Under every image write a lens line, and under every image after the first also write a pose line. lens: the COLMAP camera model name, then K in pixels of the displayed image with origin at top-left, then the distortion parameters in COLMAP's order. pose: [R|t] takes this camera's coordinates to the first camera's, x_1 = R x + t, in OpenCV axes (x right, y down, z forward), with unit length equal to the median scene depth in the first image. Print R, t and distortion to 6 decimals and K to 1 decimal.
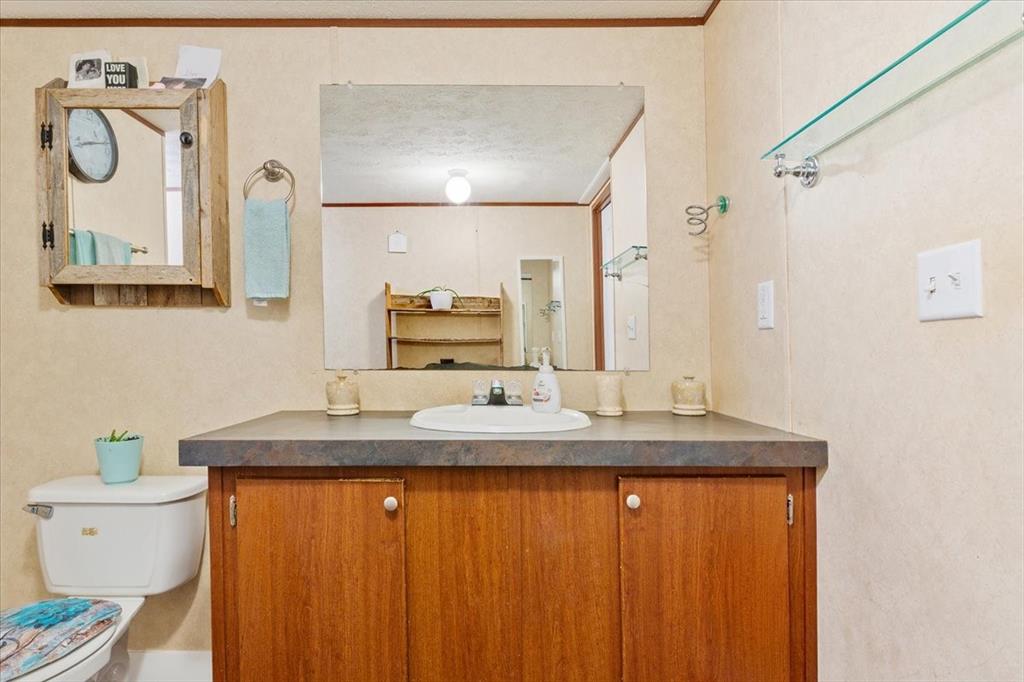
lens RADIAL K [[539.1, 0, 513.8], [0, 539.1, 359.8], [0, 0, 1]] dist [-0.003929, -0.000111]
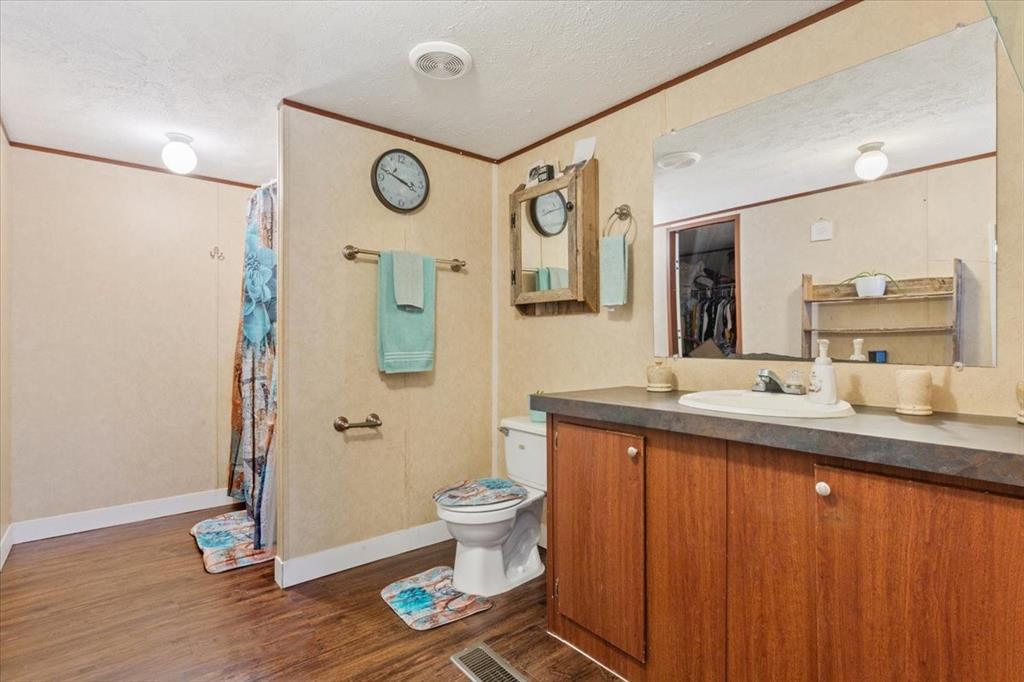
lens RADIAL K [[539.1, 0, 513.8], [0, 539.1, 359.8], [0, 0, 1]] dist [-0.003929, -0.000111]
pose [[0.611151, 0.024298, -0.791141, 0.649463], [-0.010672, 0.999691, 0.022460, -0.001253], [0.791442, -0.005284, 0.611222, -0.095819]]
